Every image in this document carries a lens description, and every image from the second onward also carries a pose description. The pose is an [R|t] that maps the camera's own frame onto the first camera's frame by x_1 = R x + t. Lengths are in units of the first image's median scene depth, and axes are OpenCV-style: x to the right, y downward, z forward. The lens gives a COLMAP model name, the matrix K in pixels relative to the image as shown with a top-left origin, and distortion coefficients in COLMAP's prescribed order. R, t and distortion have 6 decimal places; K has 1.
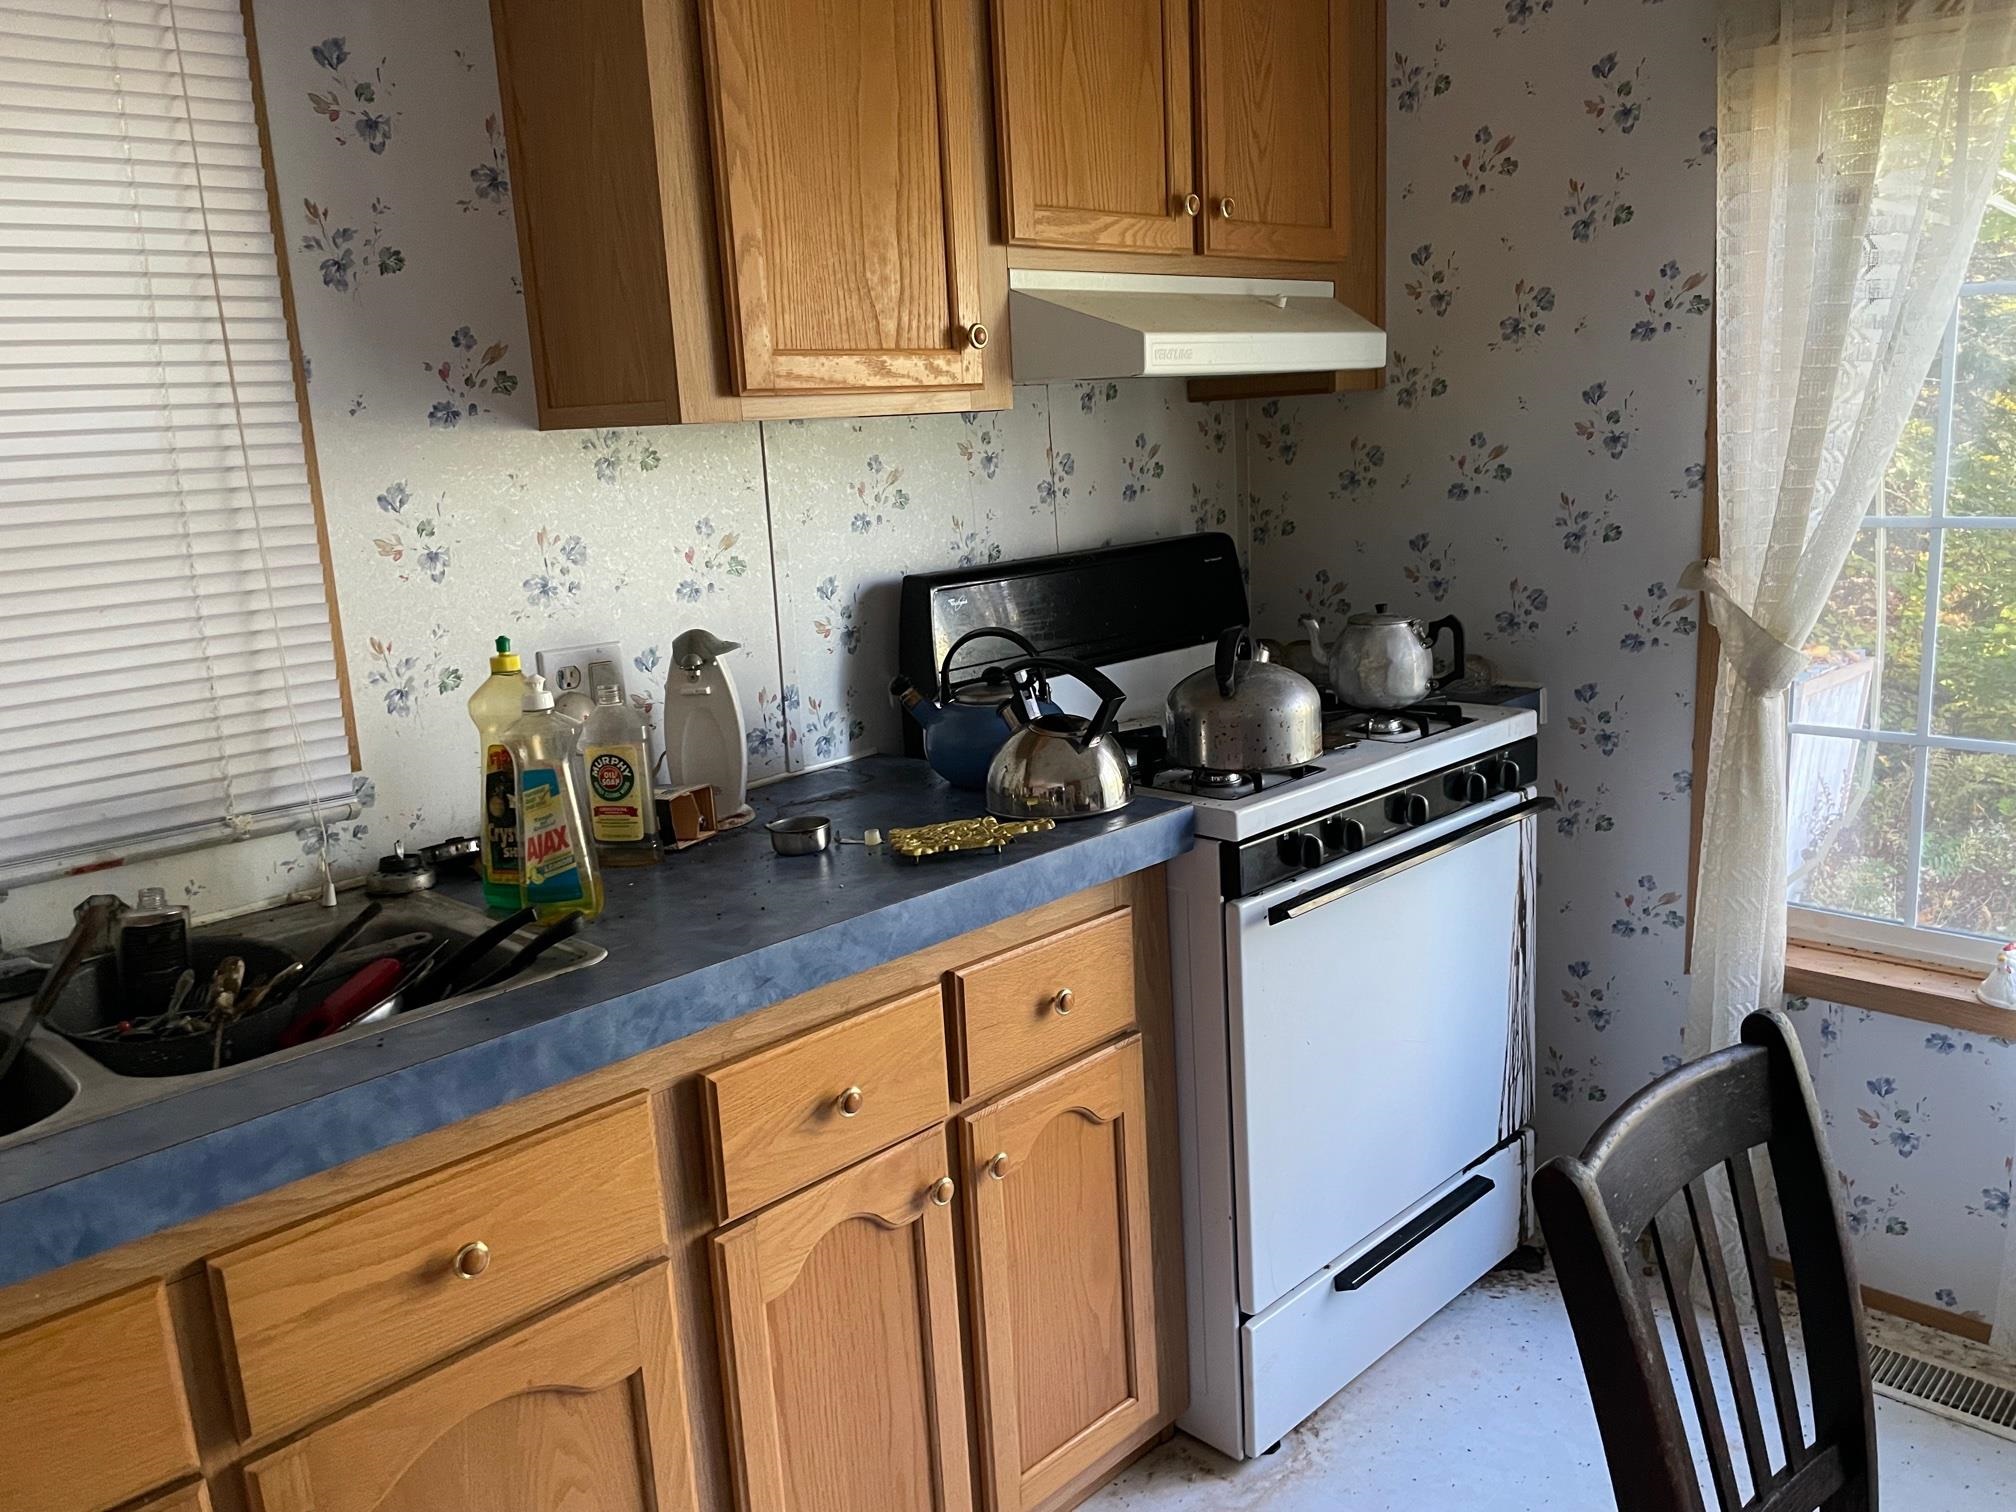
lens RADIAL K [[1566.8, 0, 1014.7], [0, 1566.8, 750.0], [0, 0, 1]] dist [0.089088, -0.124757]
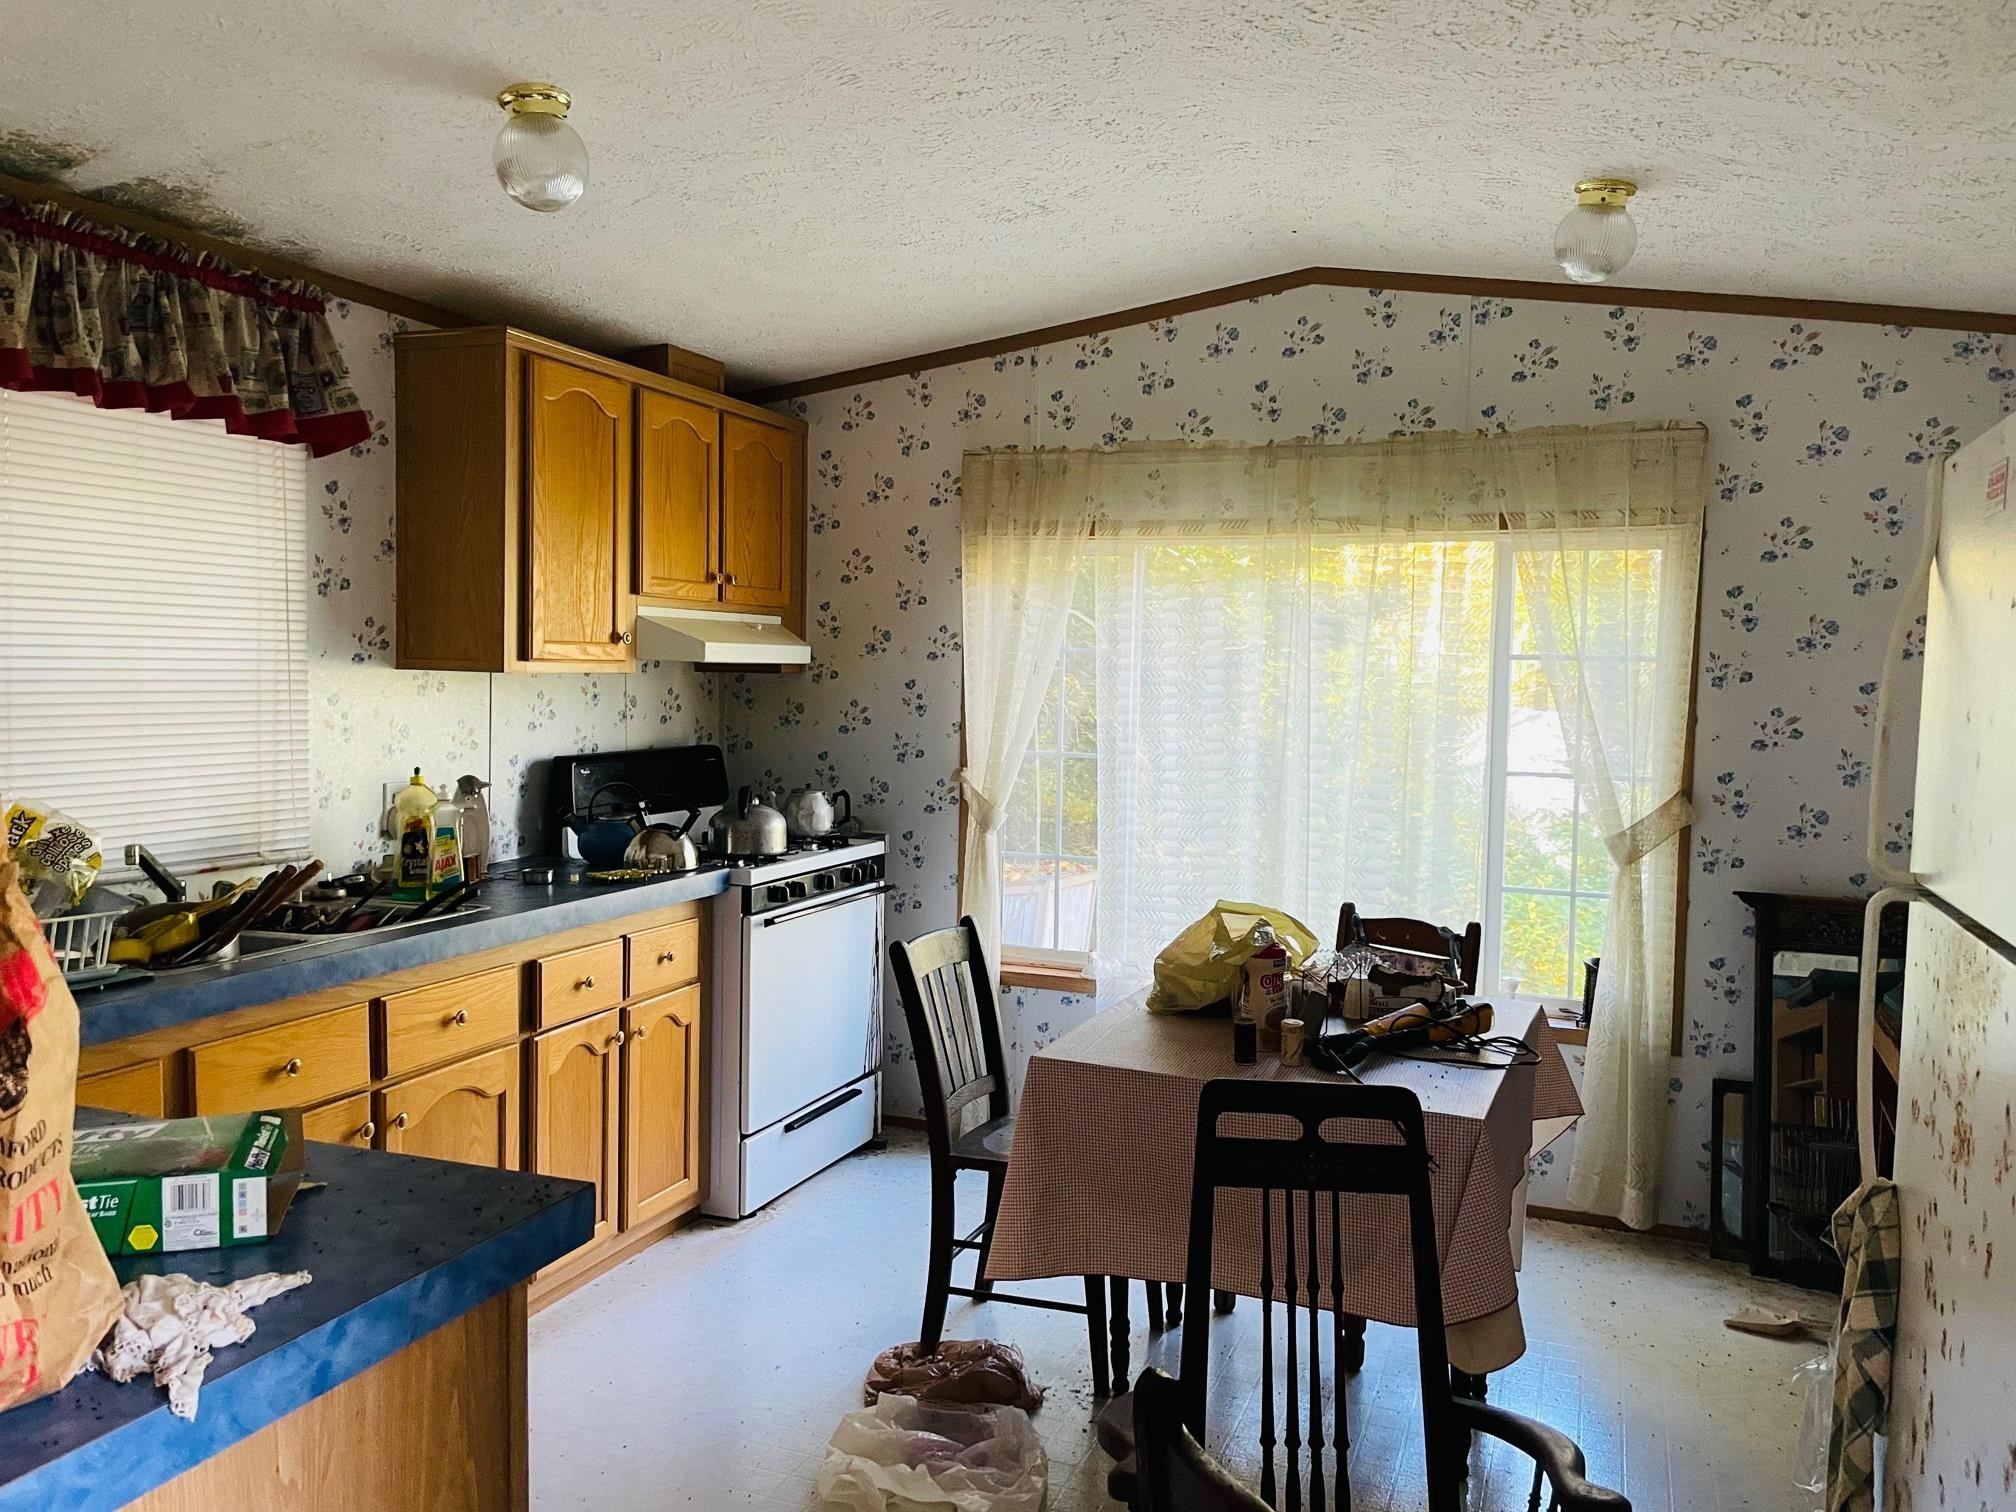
lens RADIAL K [[1566.8, 0, 1014.7], [0, 1566.8, 750.0], [0, 0, 1]] dist [0.089088, -0.124757]
pose [[0.916799, 0.048150, 0.396436, -0.339651], [0.015141, 0.987800, -0.154989, 0.191286], [-0.399063, 0.148096, 0.904885, -0.958552]]
